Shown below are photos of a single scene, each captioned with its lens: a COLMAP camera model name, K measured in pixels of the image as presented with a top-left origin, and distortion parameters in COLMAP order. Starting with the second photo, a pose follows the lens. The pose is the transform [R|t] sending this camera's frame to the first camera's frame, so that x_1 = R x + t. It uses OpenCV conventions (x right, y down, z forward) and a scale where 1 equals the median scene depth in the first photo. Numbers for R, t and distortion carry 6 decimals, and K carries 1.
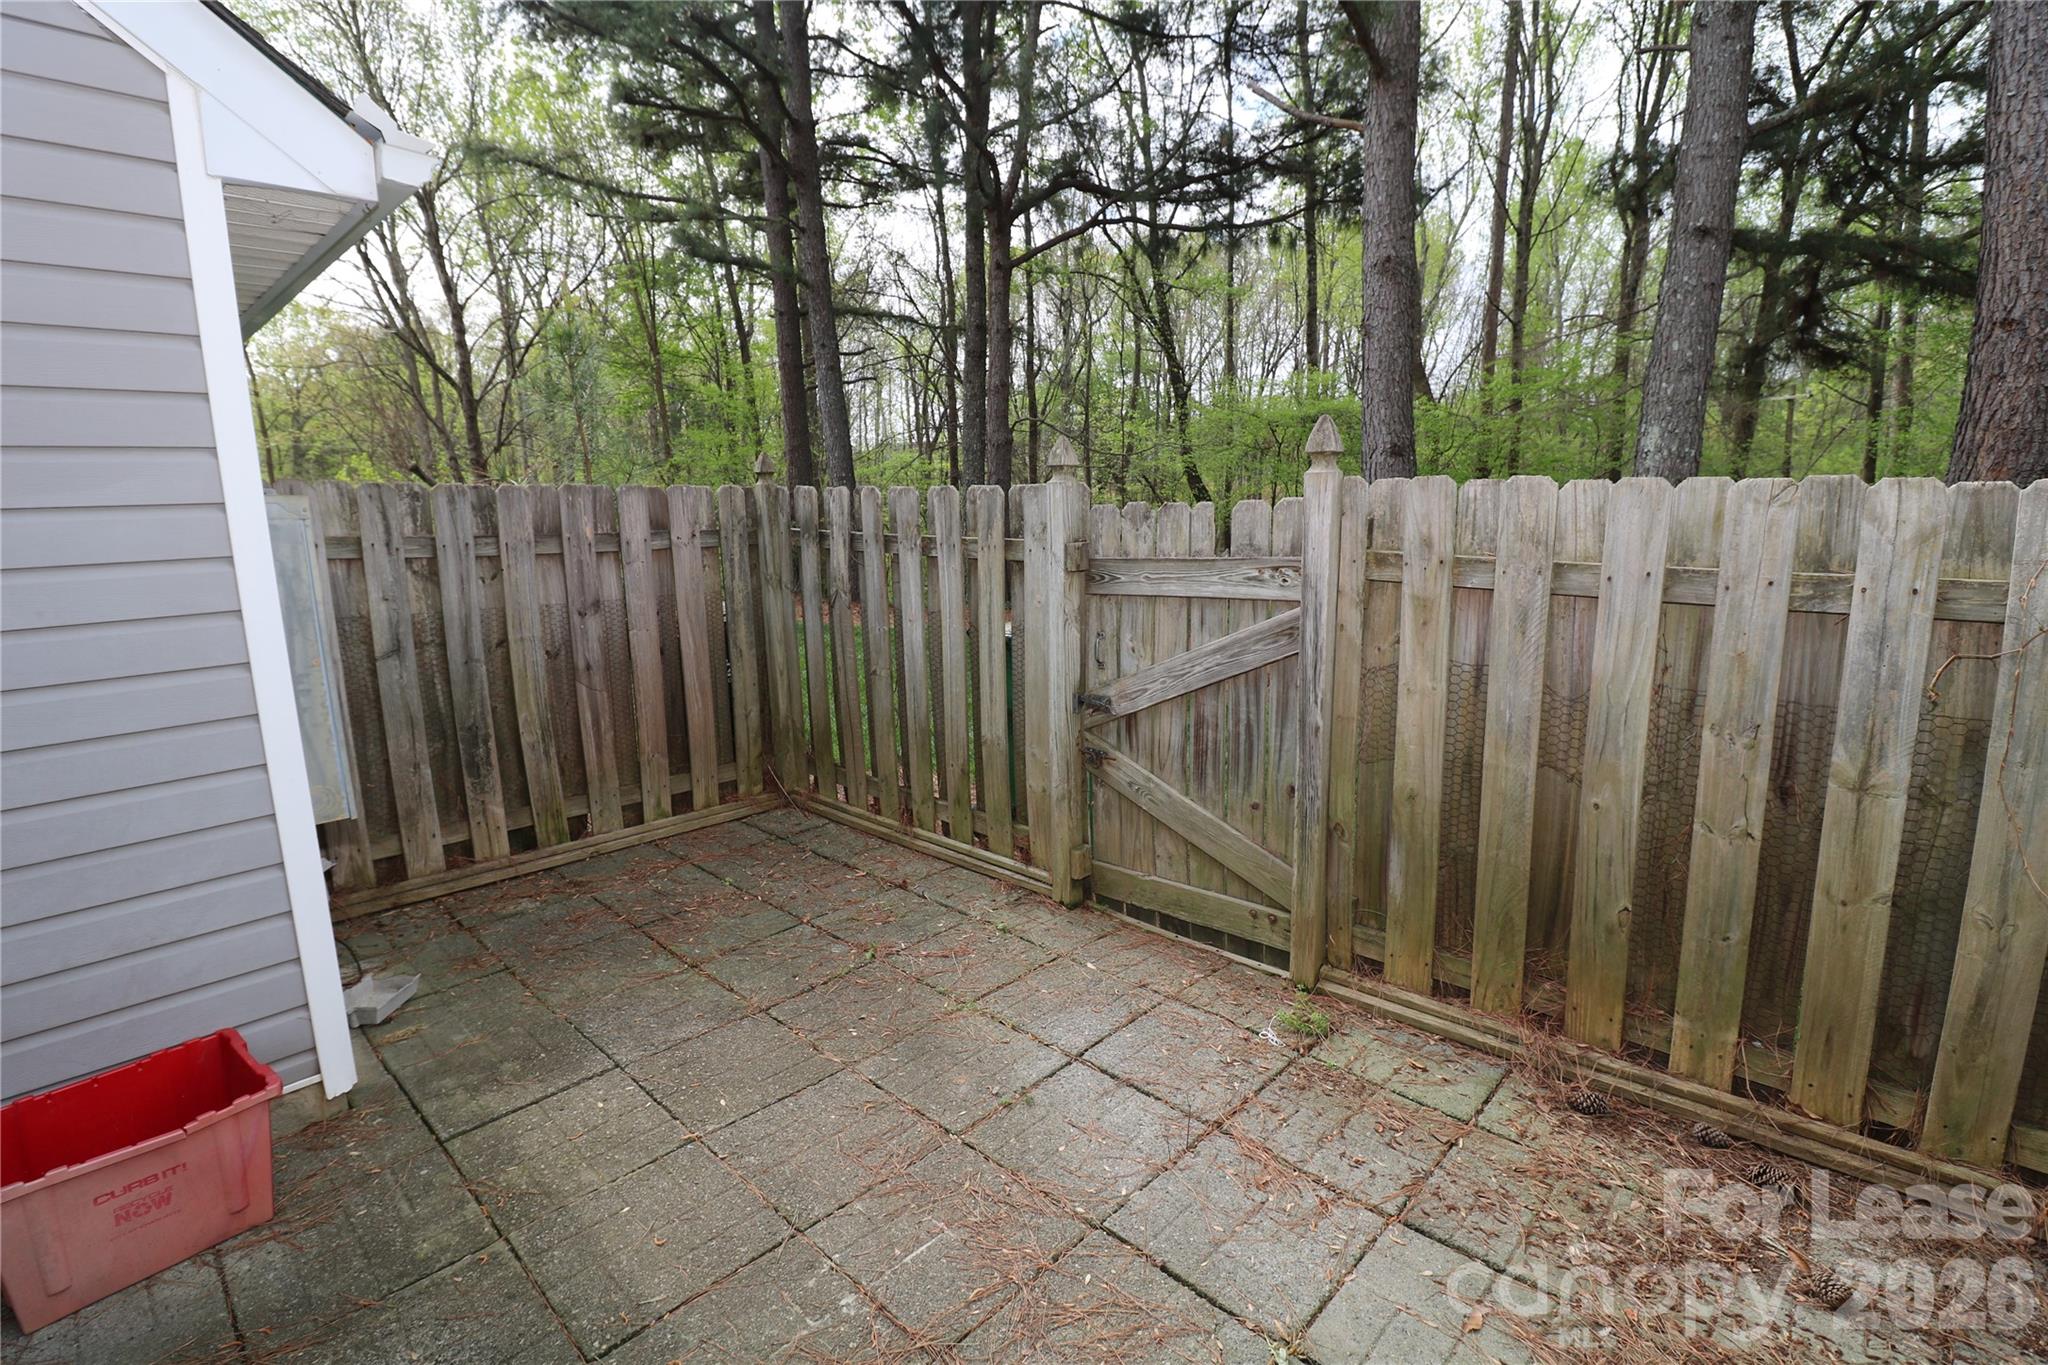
lens RADIAL K [[940.9, 0, 1019.5], [0, 940.9, 678.3], [0, 0, 1]] dist [-0.007415, -0.008884]
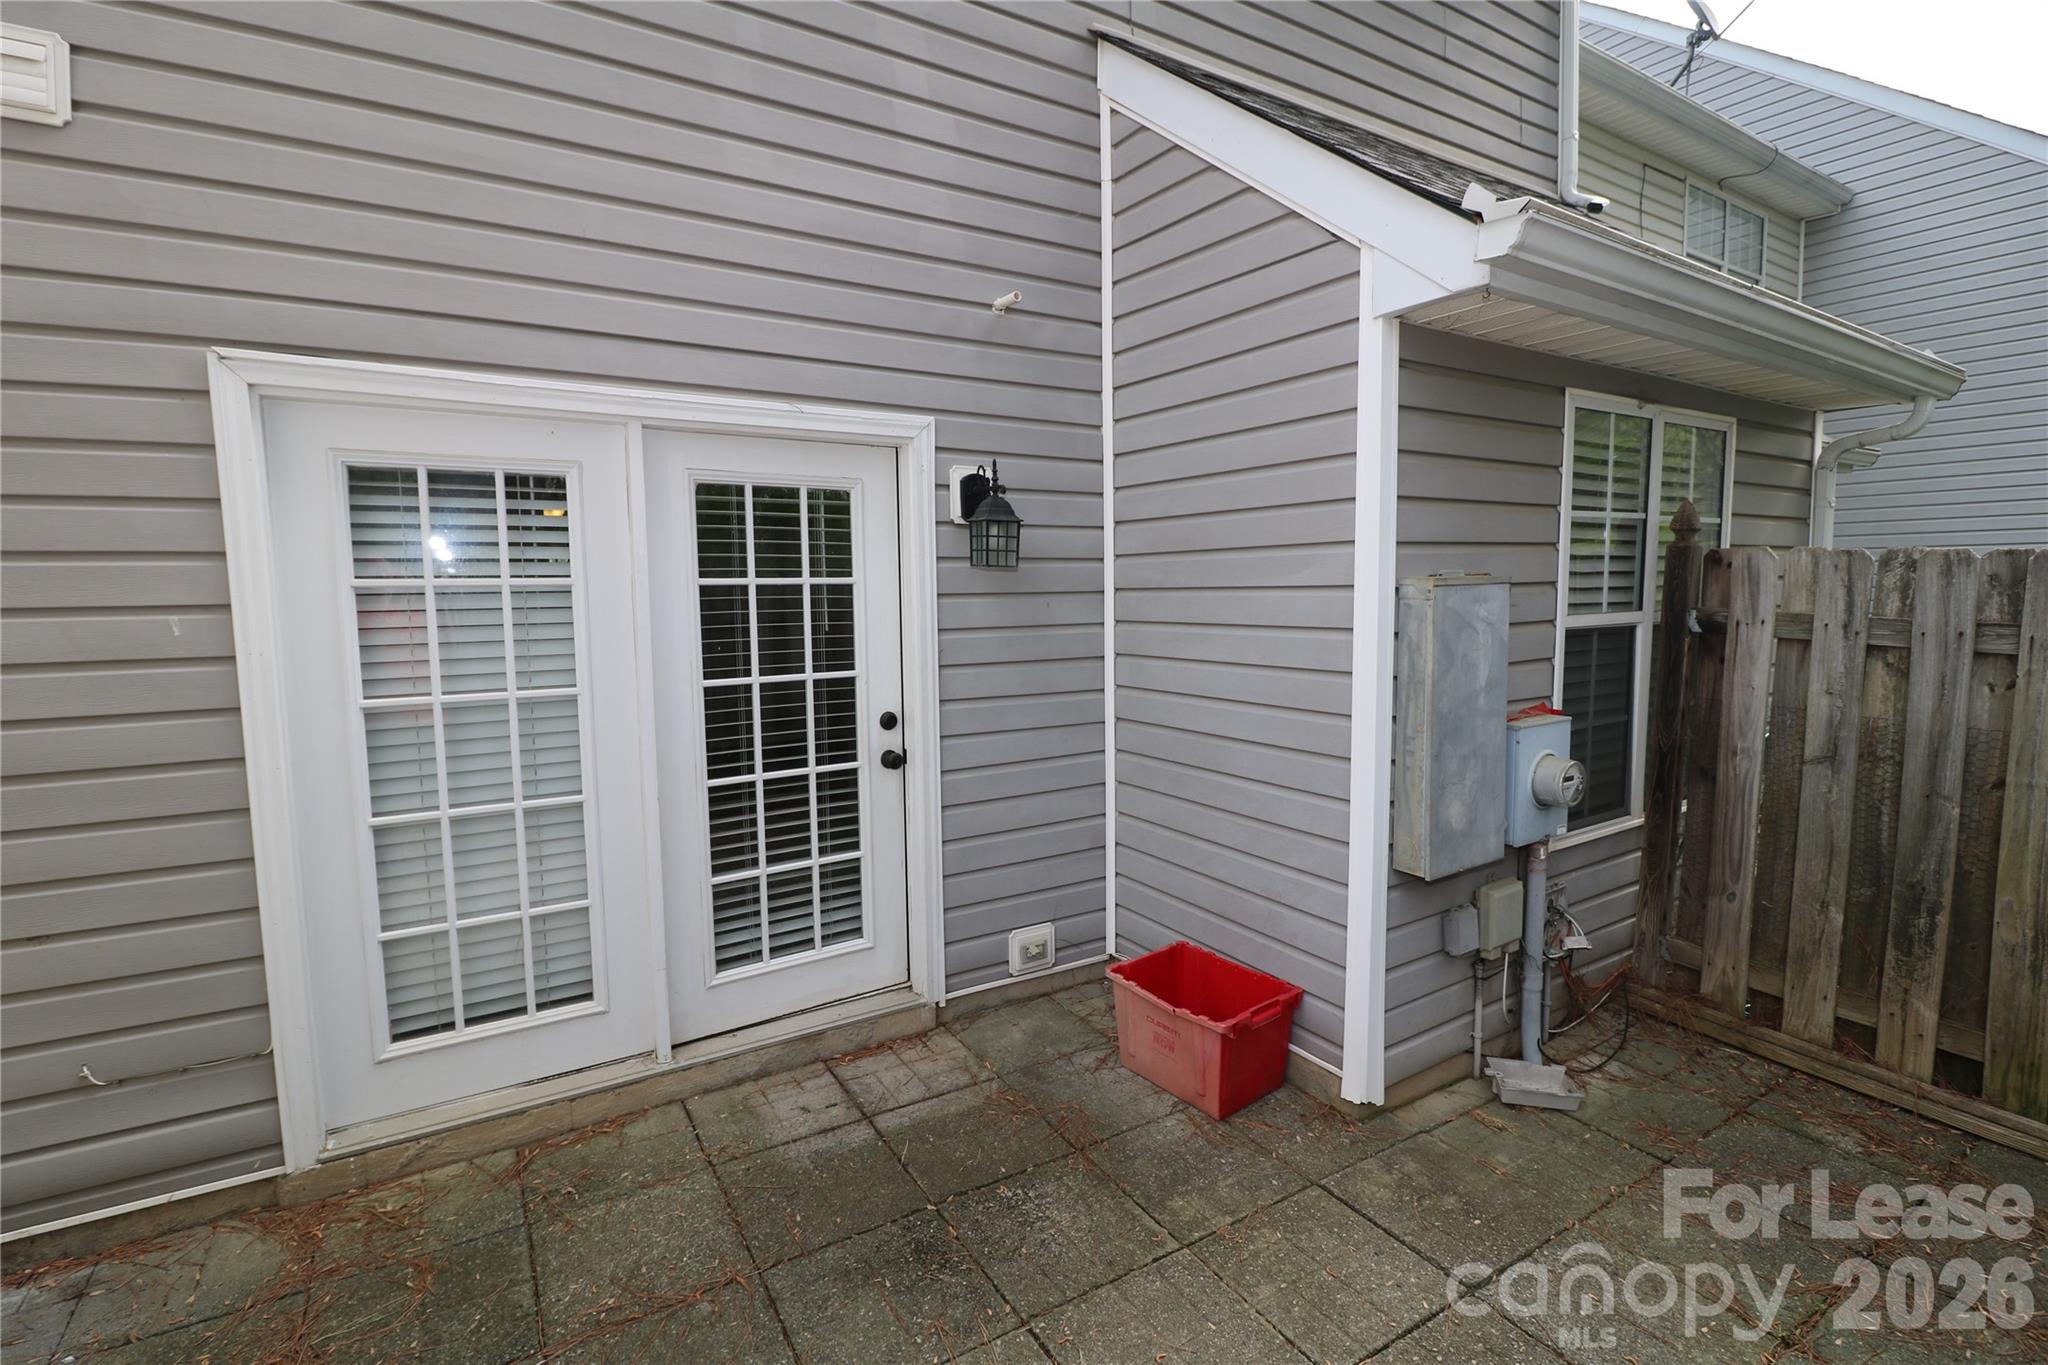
lens RADIAL K [[940.9, 0, 1018.5], [0, 940.9, 673.4], [0, 0, 1]] dist [-0.007415, -0.008884]
pose [[-0.251069, 0.117952, -0.960756, 0.264029], [-0.161241, 0.973584, 0.161663, -0.115917], [0.954445, 0.195502, -0.225418, 0.502716]]
